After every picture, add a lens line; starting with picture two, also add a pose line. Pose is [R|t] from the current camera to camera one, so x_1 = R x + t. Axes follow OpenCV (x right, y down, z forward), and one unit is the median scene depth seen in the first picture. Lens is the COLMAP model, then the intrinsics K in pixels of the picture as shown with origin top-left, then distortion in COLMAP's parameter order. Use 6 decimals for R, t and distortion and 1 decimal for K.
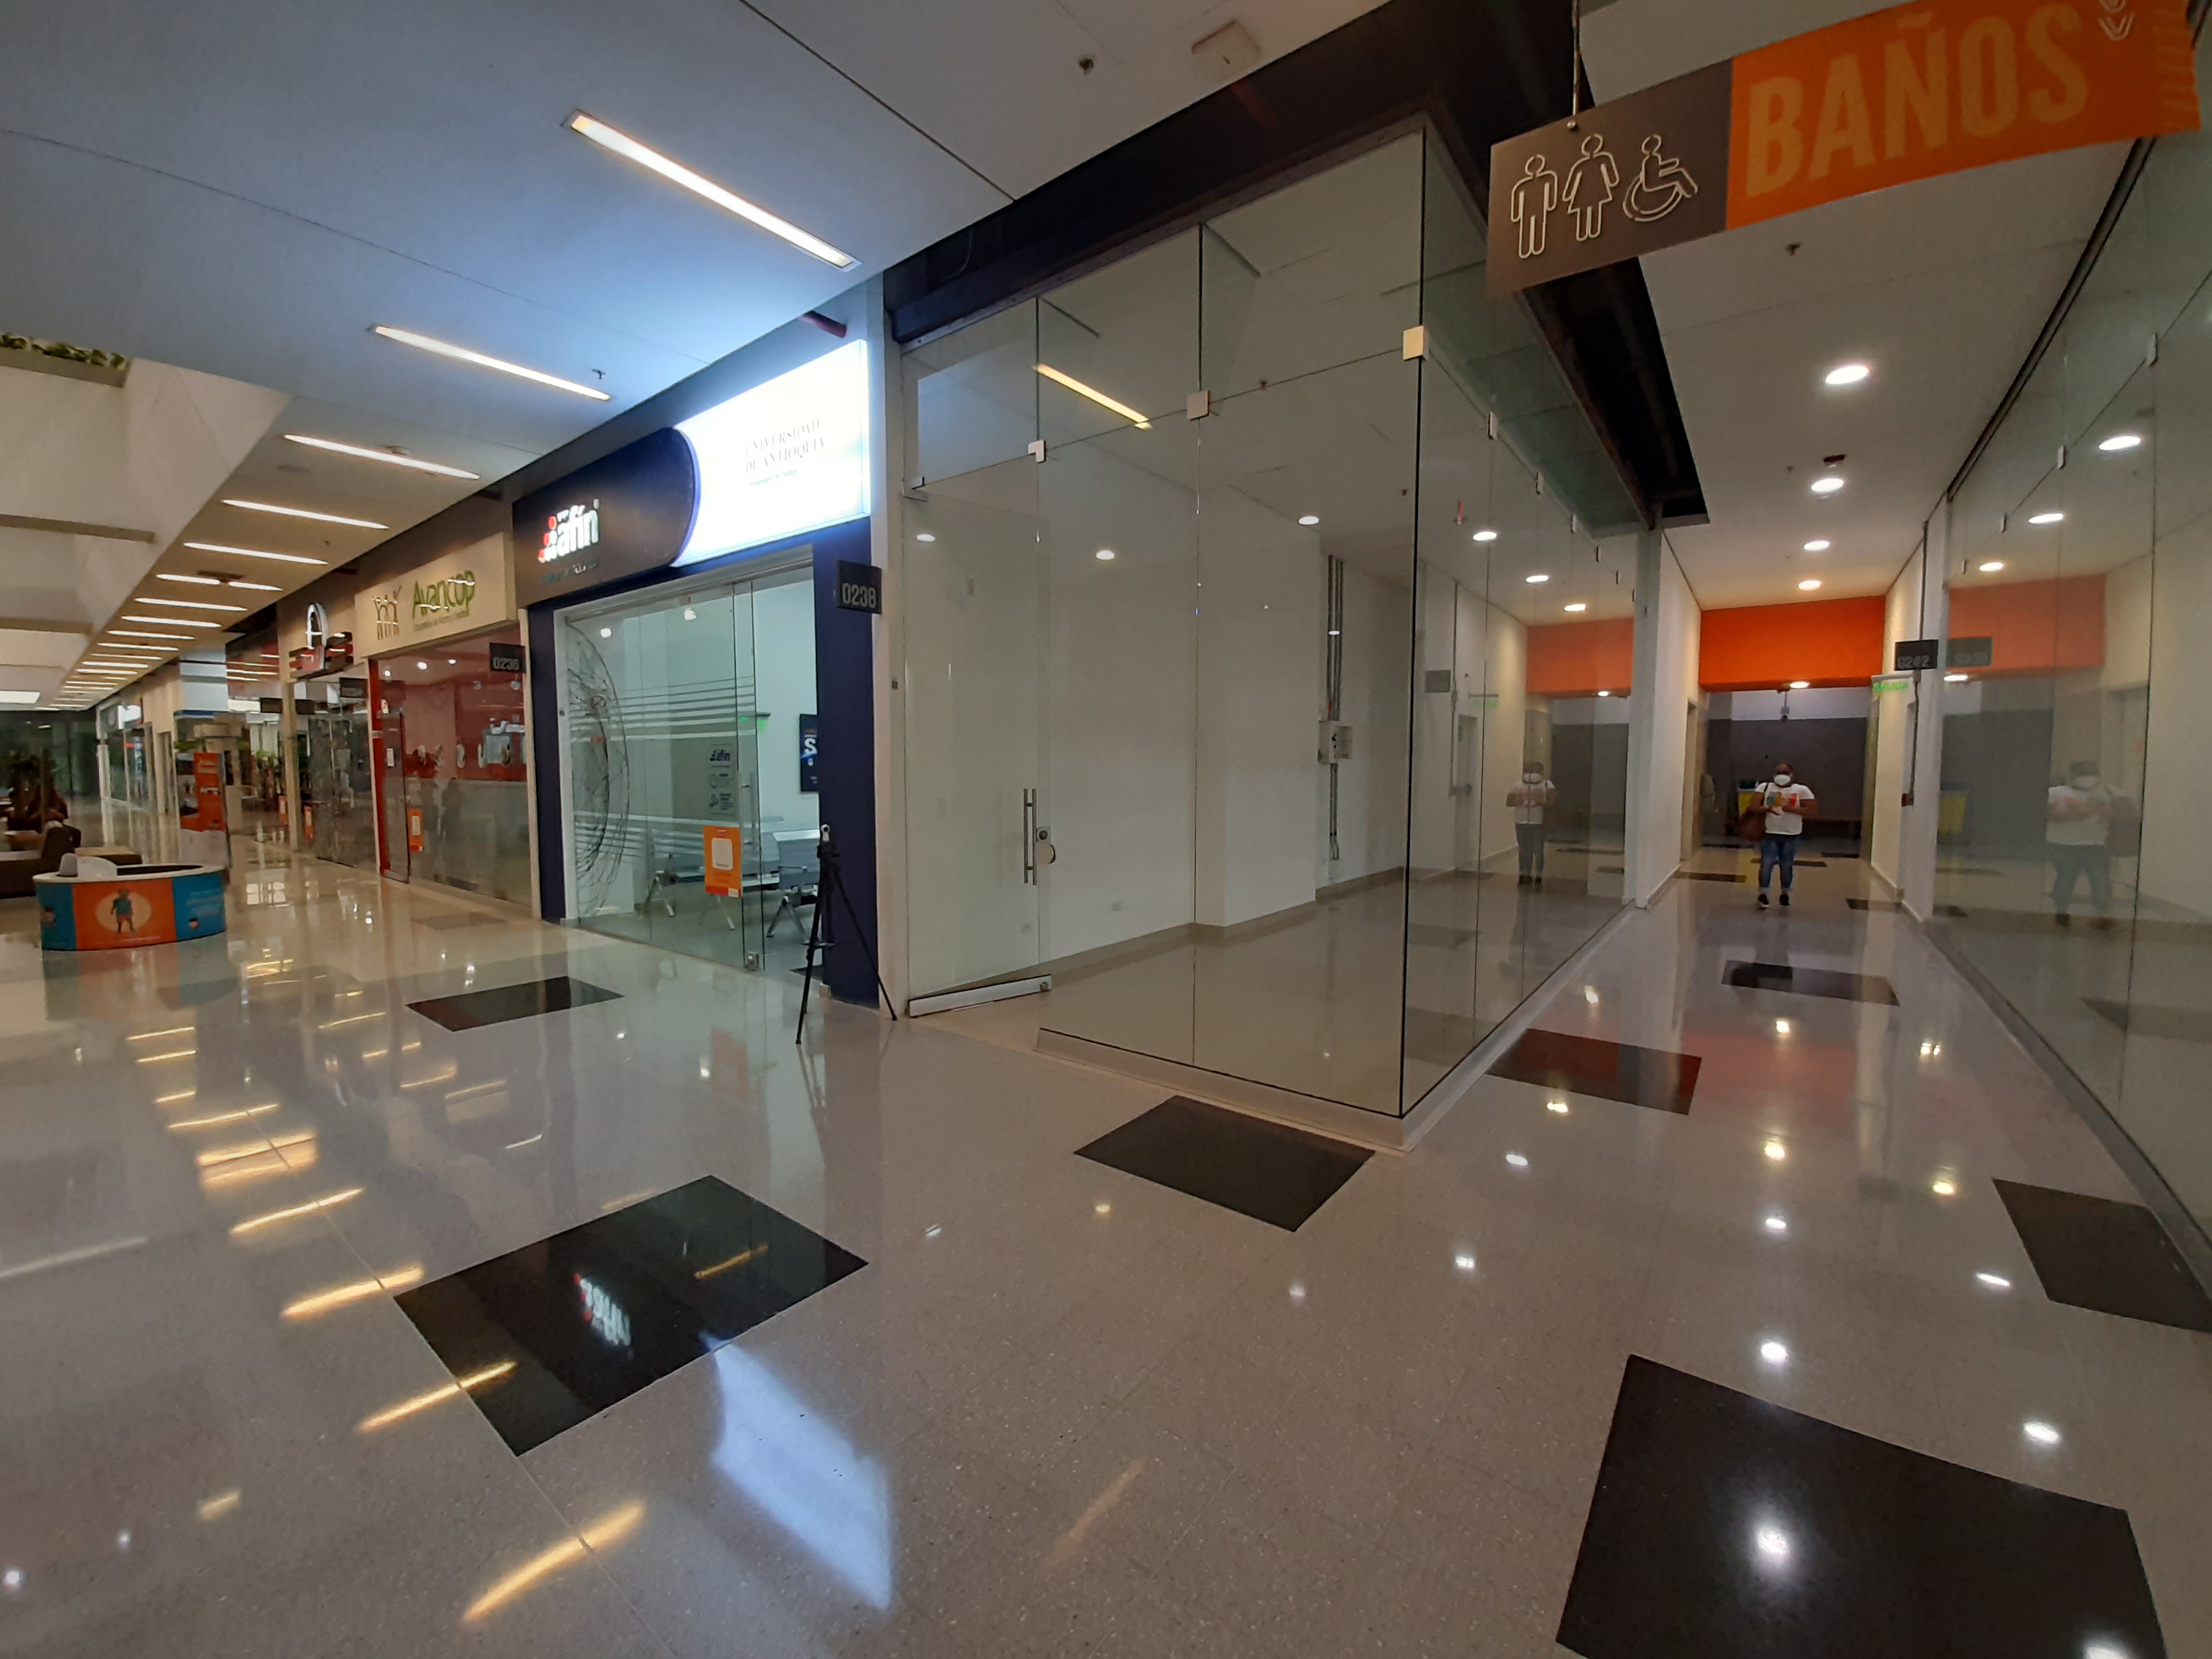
lens RADIAL K [[868.4, 0, 1106.0], [0, 868.4, 829.5], [0, 0, 1]] dist [0.014794, -0.017679]
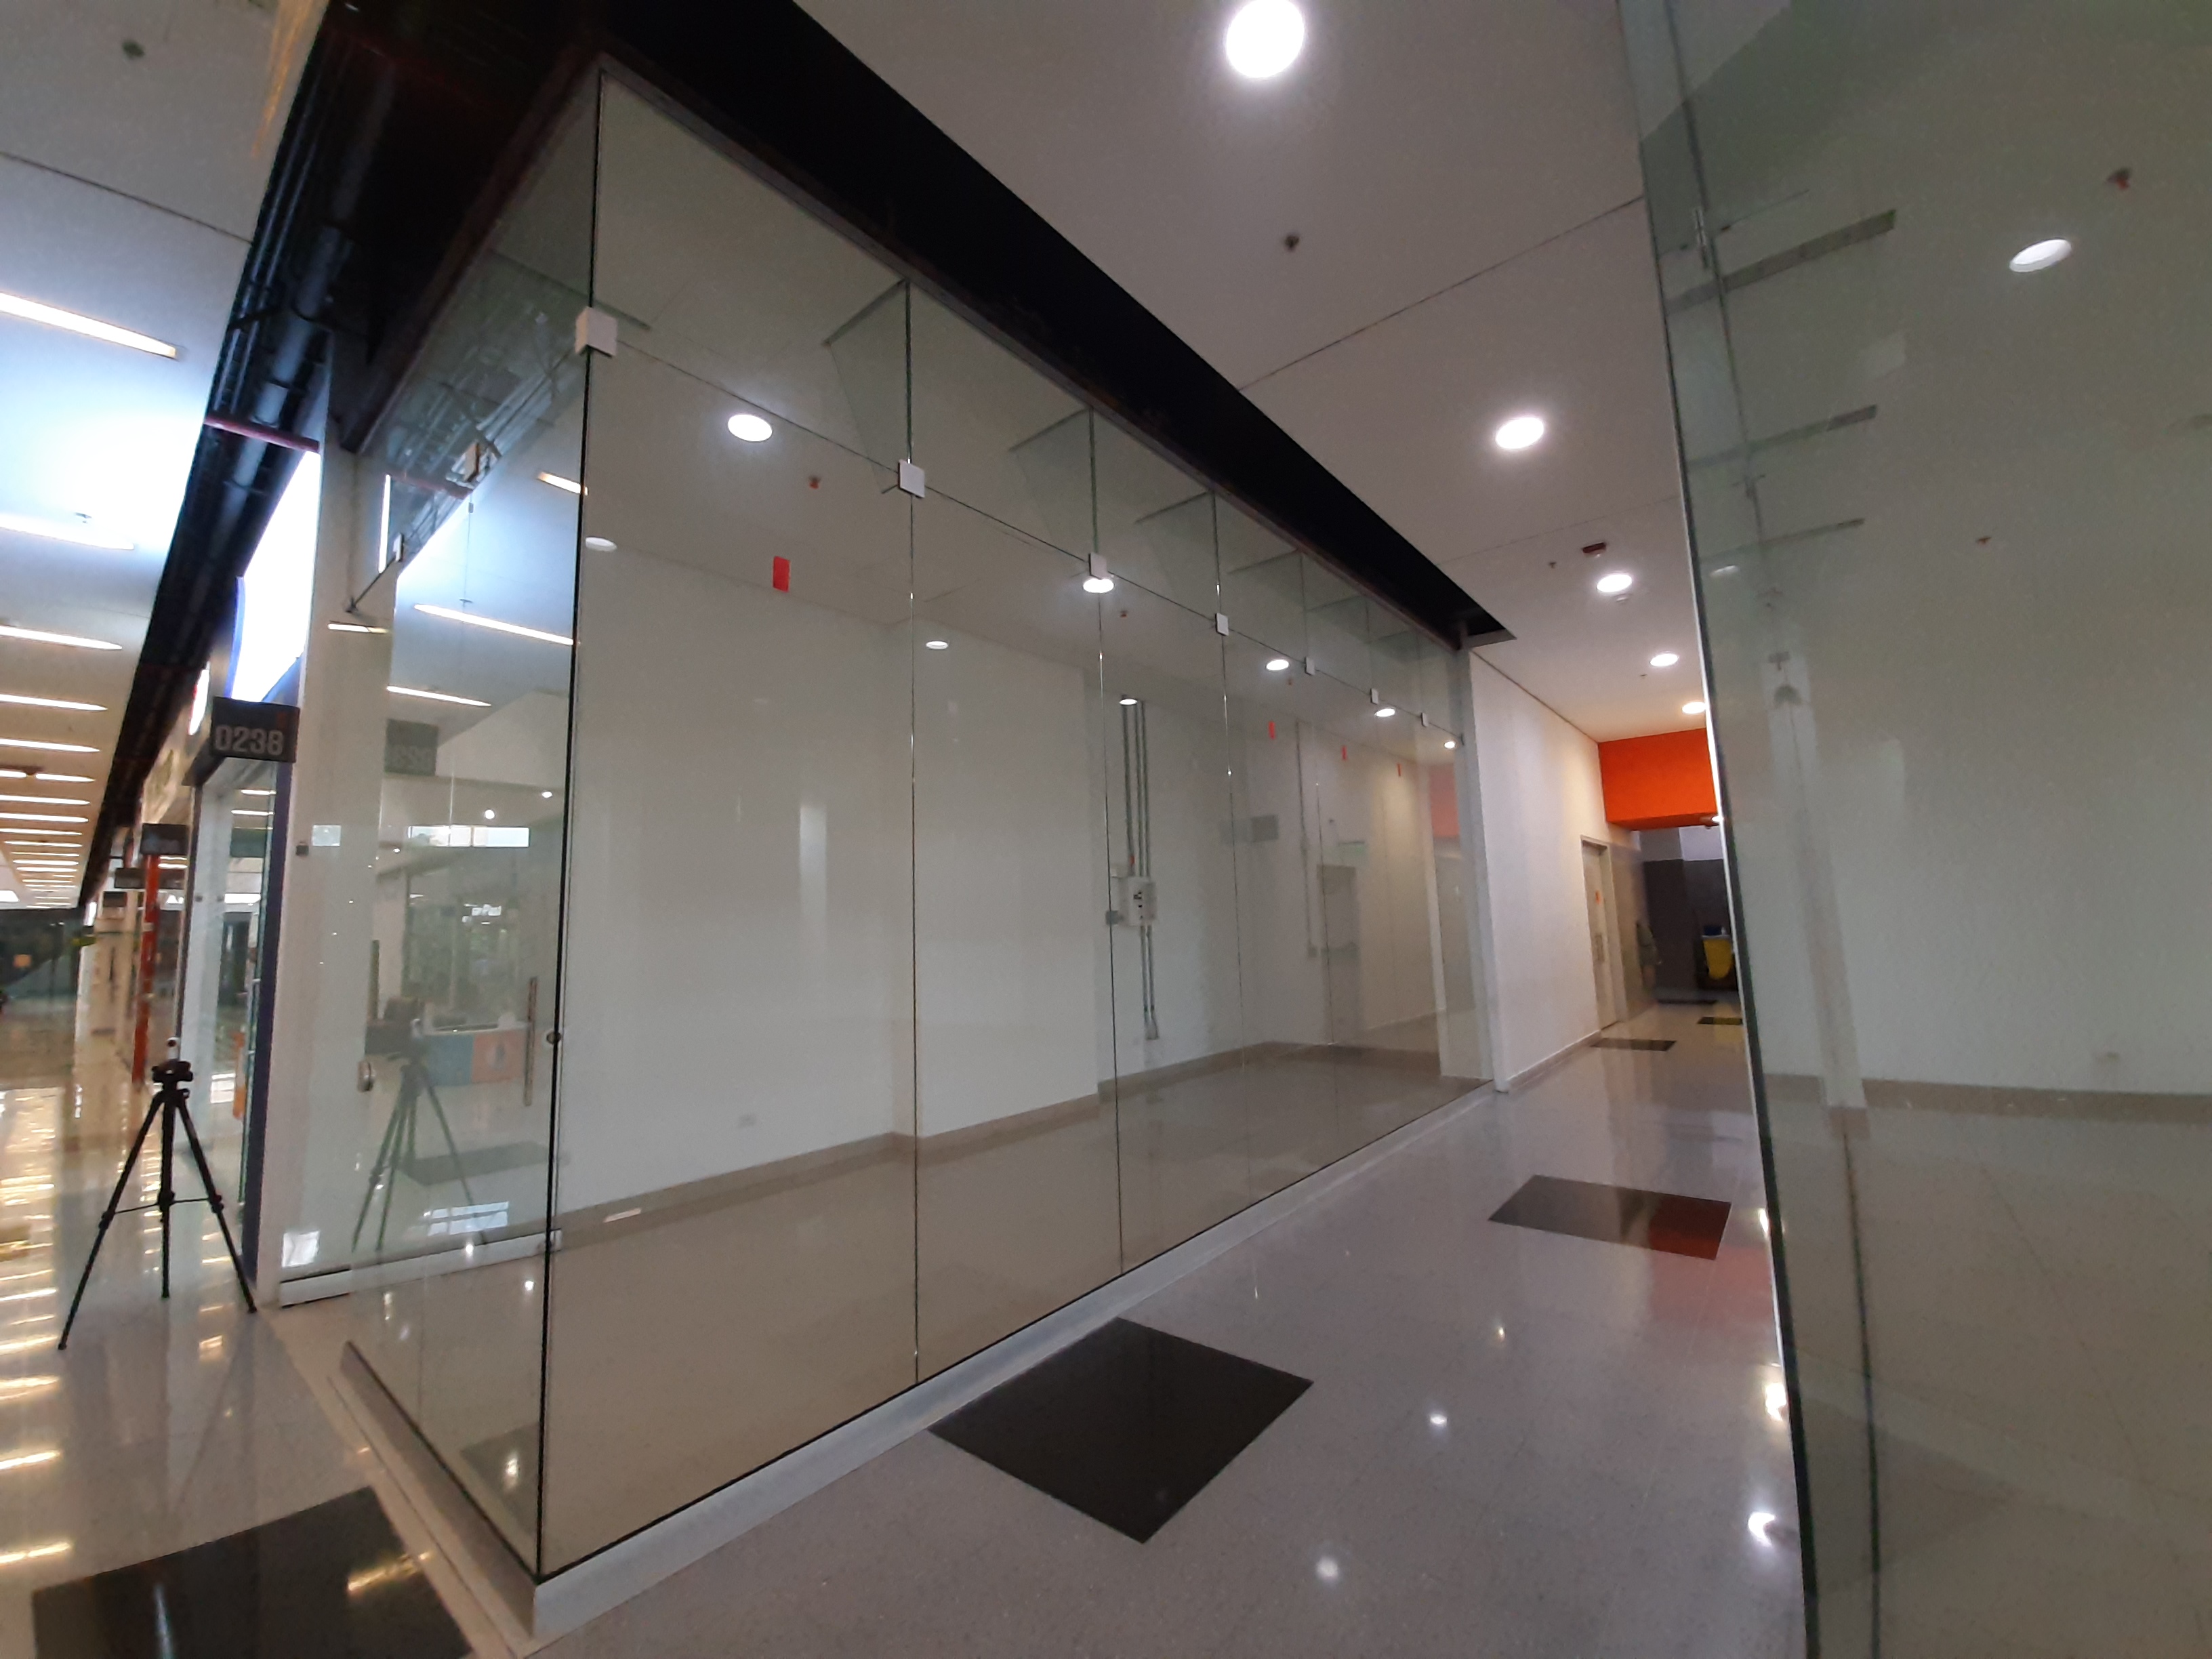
lens RADIAL K [[859.7, 0, 1106.0], [0, 859.7, 829.5], [0, 0, 1]] dist [-0.008563, -0.000040]
pose [[0.998624, -0.037398, -0.036756, 0.477897], [0.029769, 0.981385, -0.189732, -0.016384], [0.043168, 0.188376, 0.981148, 0.262332]]
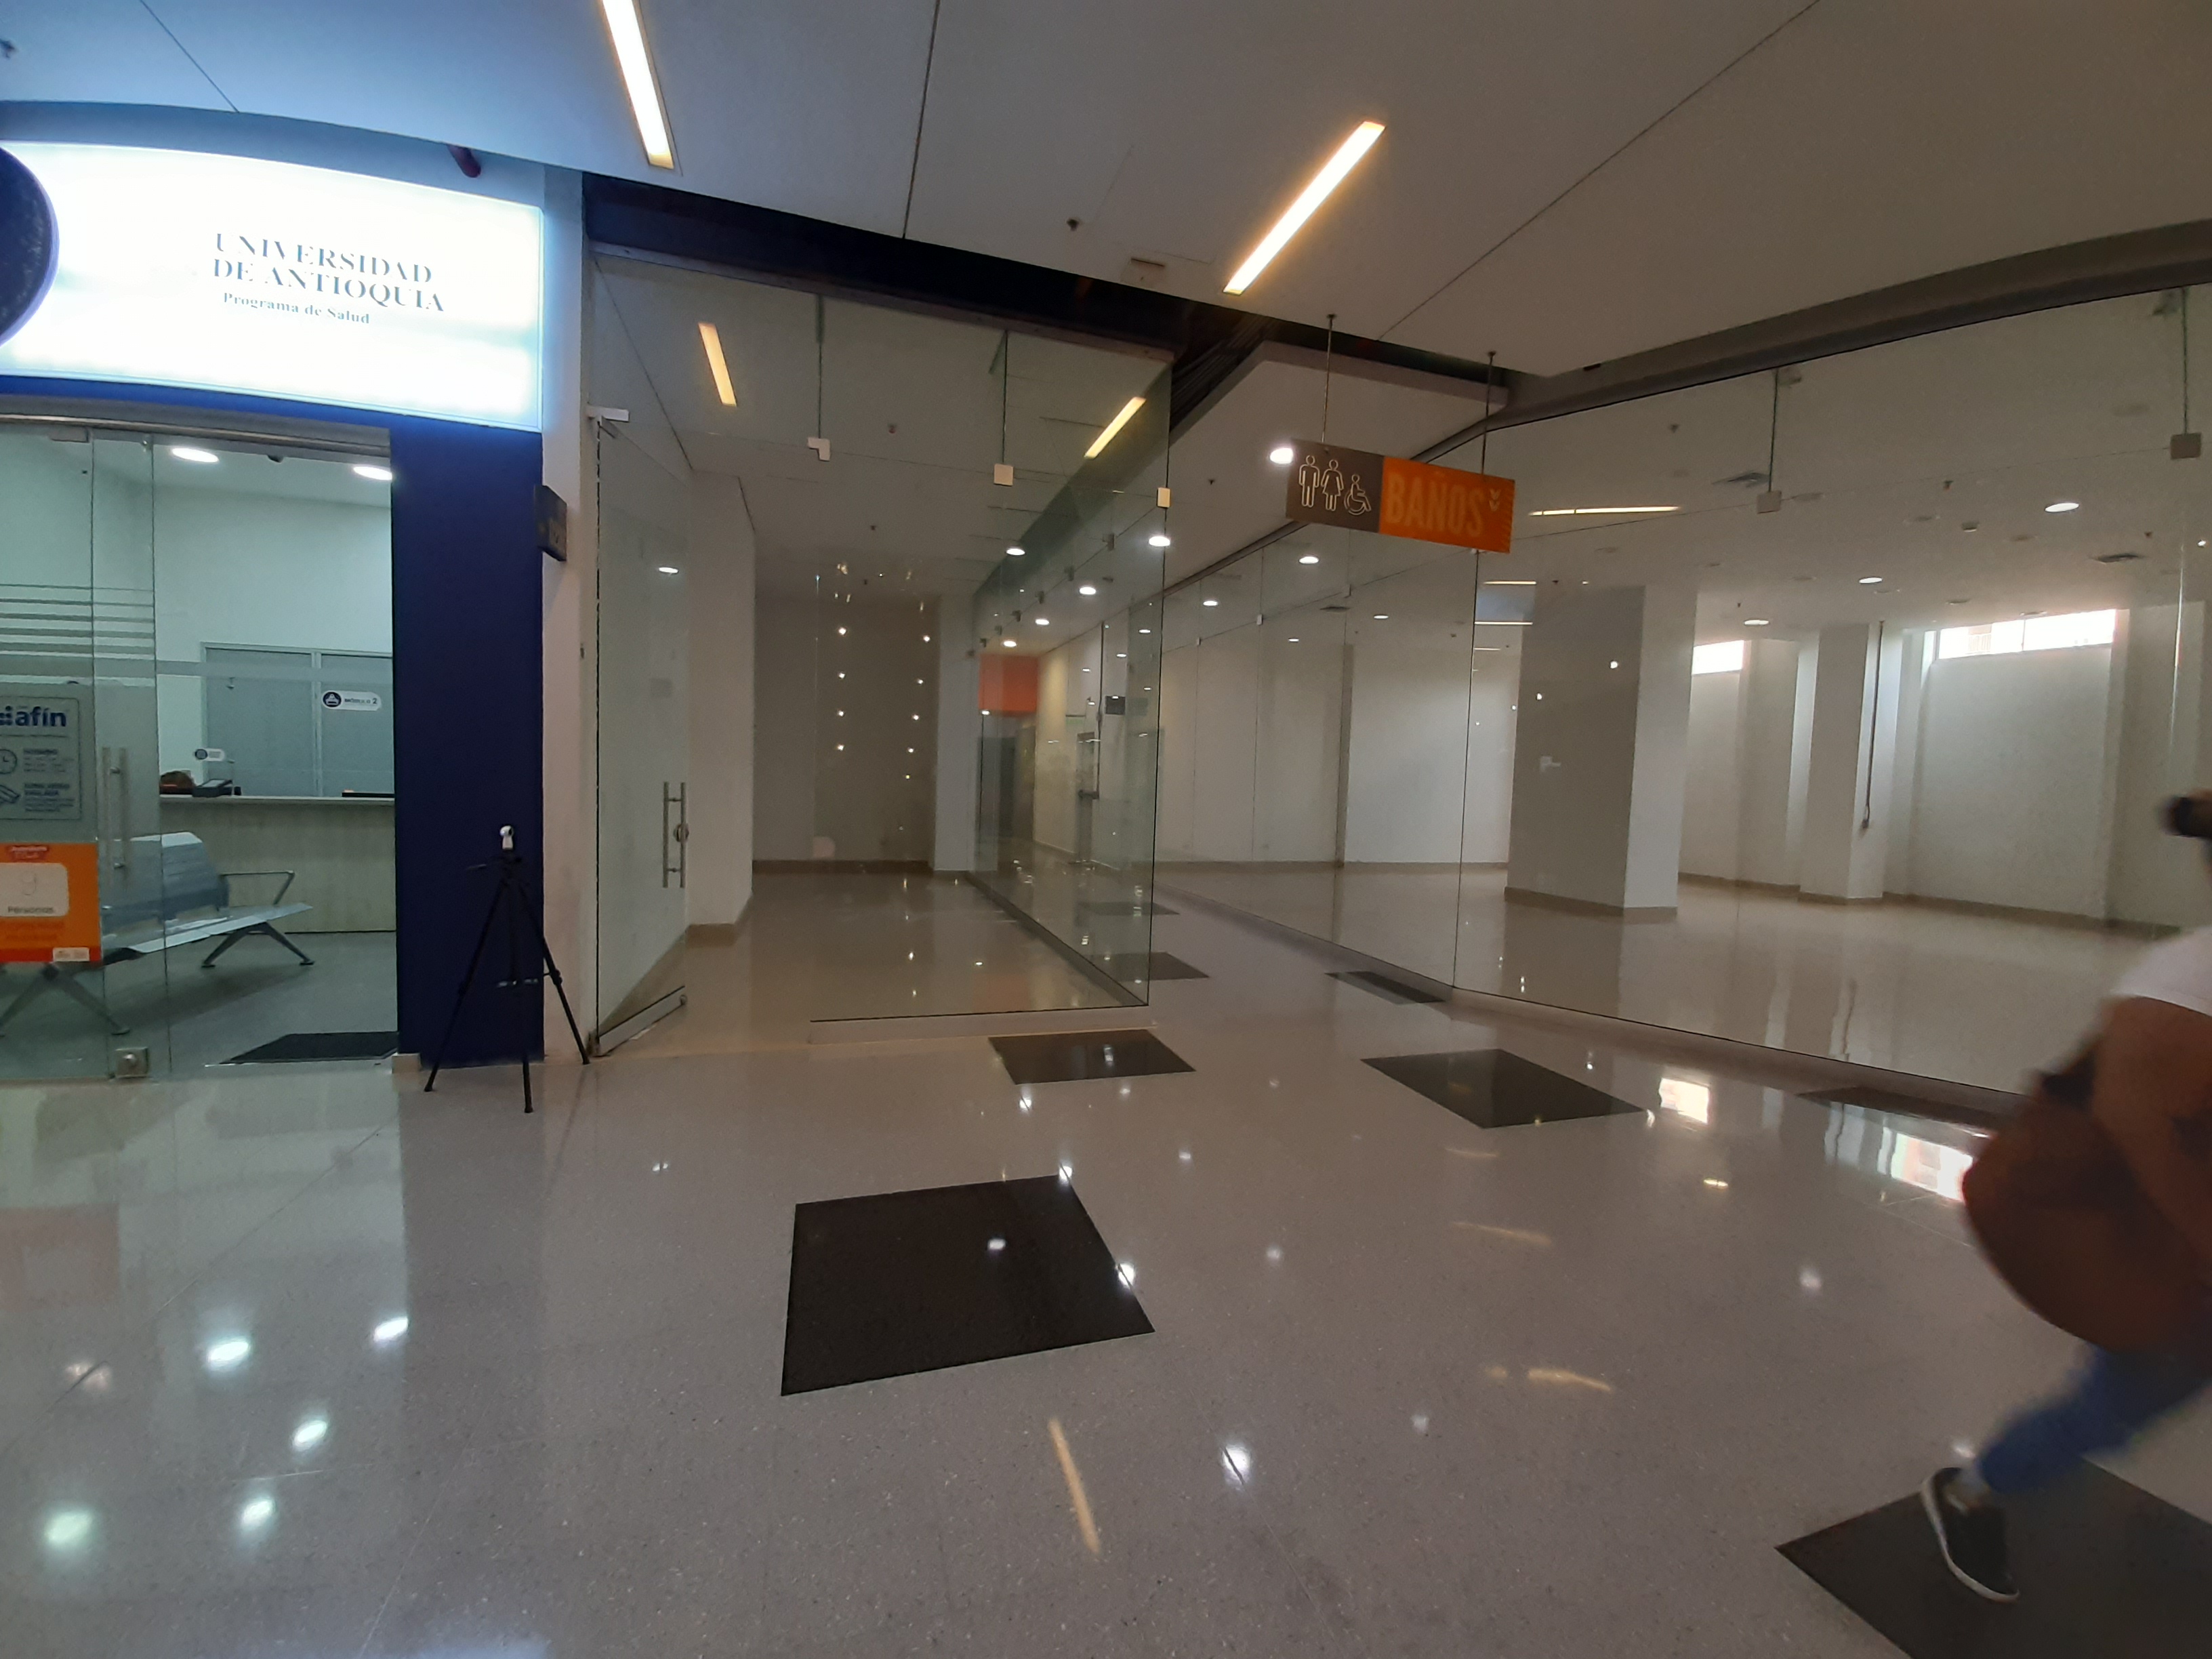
lens RADIAL K [[868.4, 0, 1106.0], [0, 868.4, 829.5], [0, 0, 1]] dist [0.014794, -0.017679]
pose [[0.569207, -0.031466, 0.821592, -0.602280], [0.027241, 0.999441, 0.019404, -0.003178], [-0.821743, 0.011336, 0.569745, 0.129860]]
